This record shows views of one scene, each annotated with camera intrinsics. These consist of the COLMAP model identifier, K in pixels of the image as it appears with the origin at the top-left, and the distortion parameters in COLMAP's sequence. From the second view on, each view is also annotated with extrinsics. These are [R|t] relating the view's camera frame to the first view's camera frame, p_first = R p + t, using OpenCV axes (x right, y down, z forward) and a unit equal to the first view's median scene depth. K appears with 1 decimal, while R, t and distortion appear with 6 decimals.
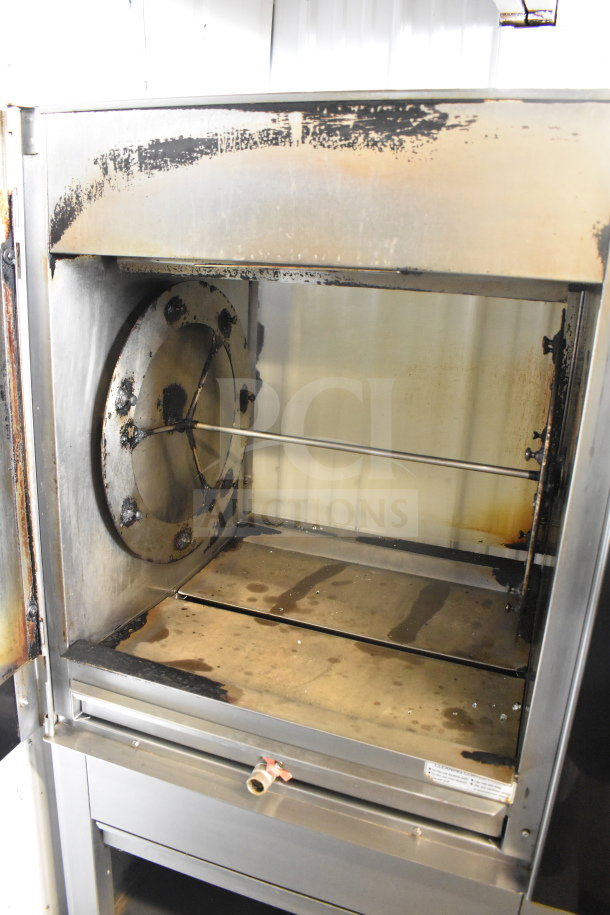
lens RADIAL K [[701.4, 0, 305.0], [0, 701.4, 457.5], [0, 0, 1]] dist [-0.110520, 0.026958]
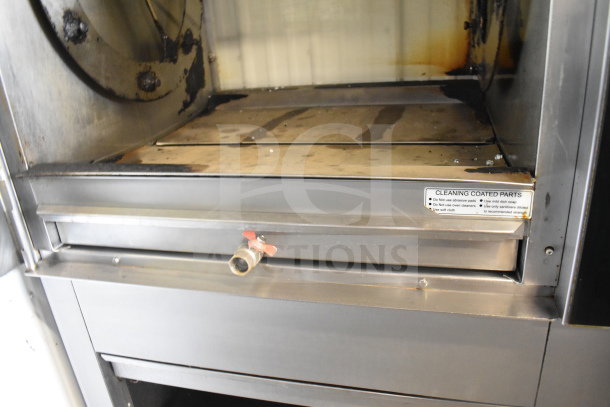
lens RADIAL K [[467.6, 0, 305.0], [0, 467.6, 203.5], [0, 0, 1]] dist [-0.110520, 0.026958]
pose [[0.987179, -0.155027, 0.037999, 0.002591], [0.150179, 0.982754, 0.107889, 0.302758], [-0.054069, -0.100799, 0.993437, 0.344387]]
